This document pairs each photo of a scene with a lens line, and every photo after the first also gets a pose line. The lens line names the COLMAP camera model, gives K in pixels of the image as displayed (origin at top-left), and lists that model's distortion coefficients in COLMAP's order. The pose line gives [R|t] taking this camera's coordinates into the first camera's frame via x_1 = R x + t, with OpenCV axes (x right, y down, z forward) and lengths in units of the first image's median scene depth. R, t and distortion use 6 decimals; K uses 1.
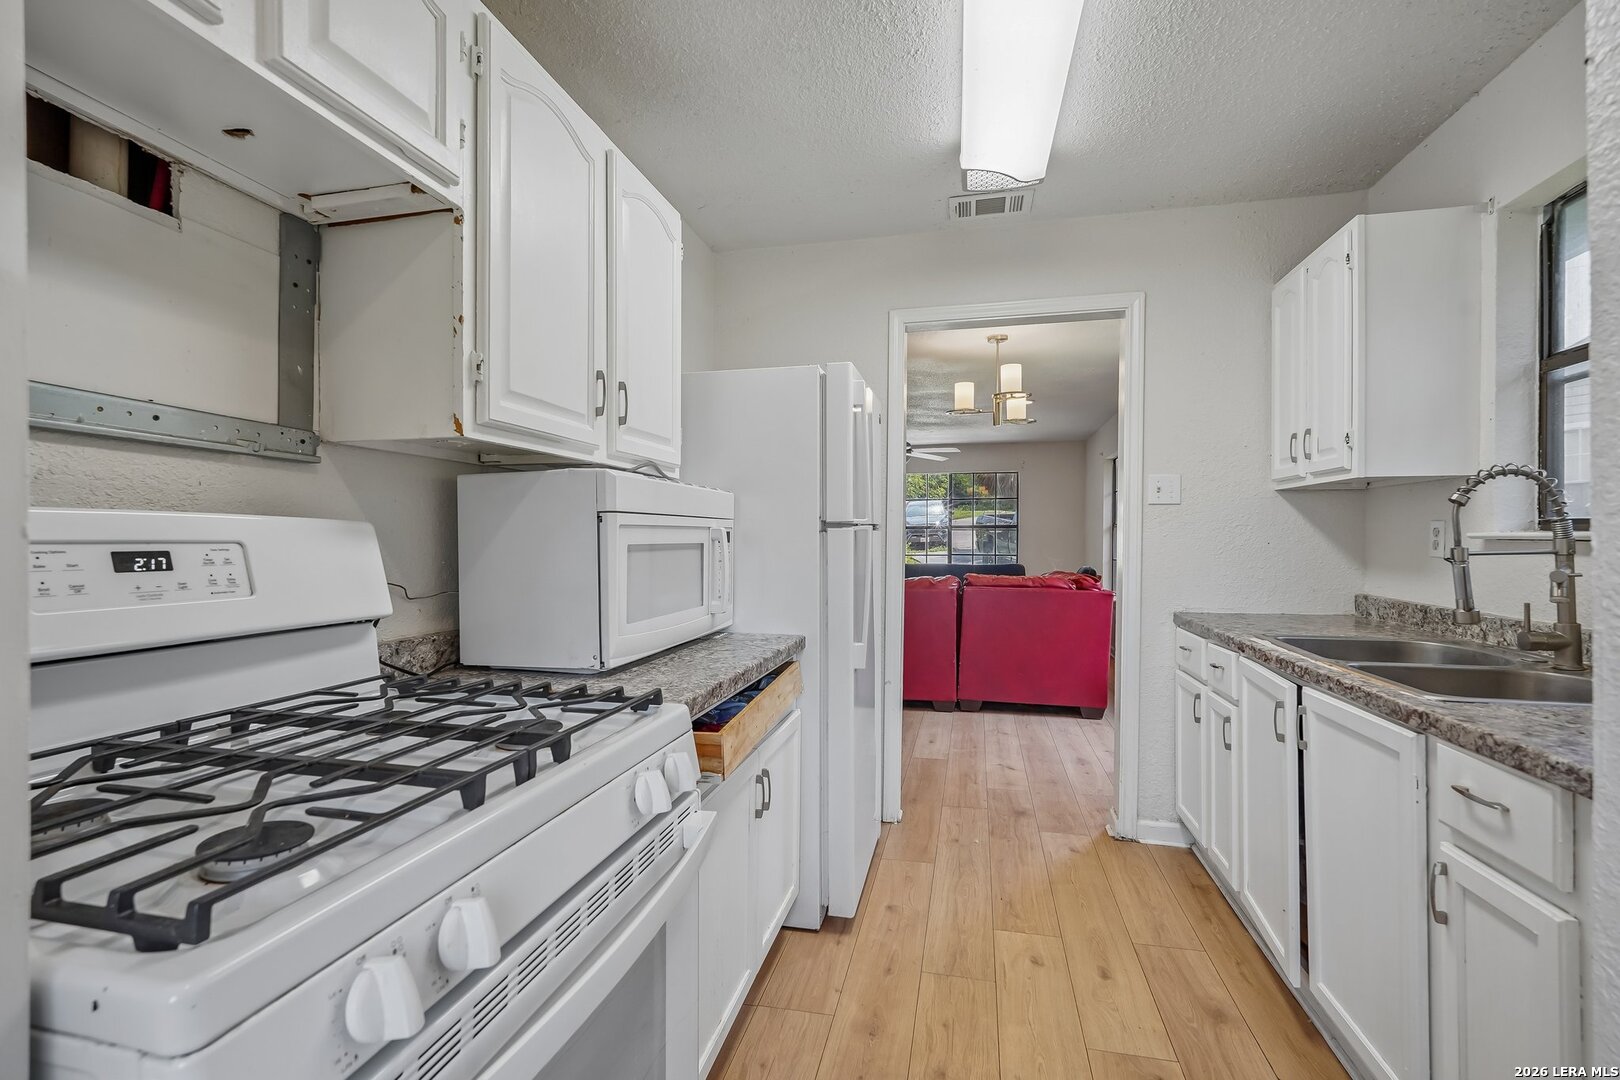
lens RADIAL K [[767.9, 0, 784.3], [0, 767.9, 542.8], [0, 0, 1]] dist [-0.021937, 0.022184]
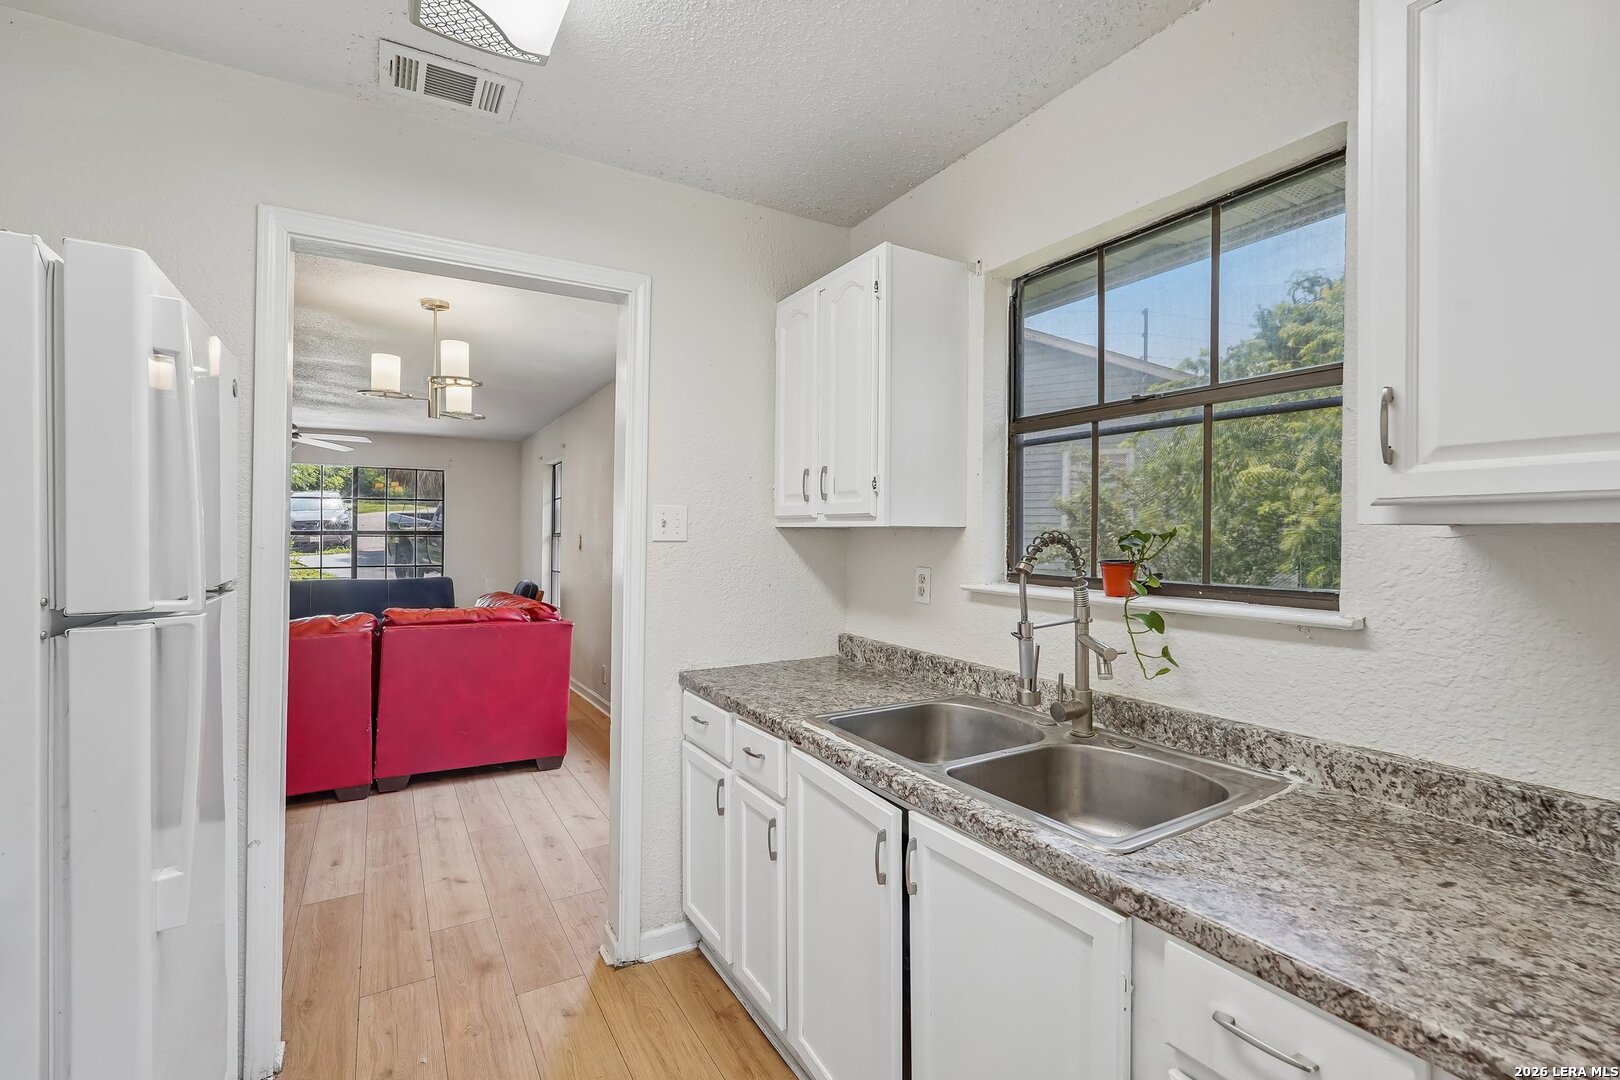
lens RADIAL K [[735.5, 0, 810.0], [0, 735.5, 540.0], [0, 0, 1]] dist [-0.021493, 0.012169]
pose [[0.713035, -0.000067, 0.701128, 0.051167], [-0.004483, 0.999979, 0.004655, -0.055843], [-0.701114, -0.006463, 0.713020, 0.330687]]
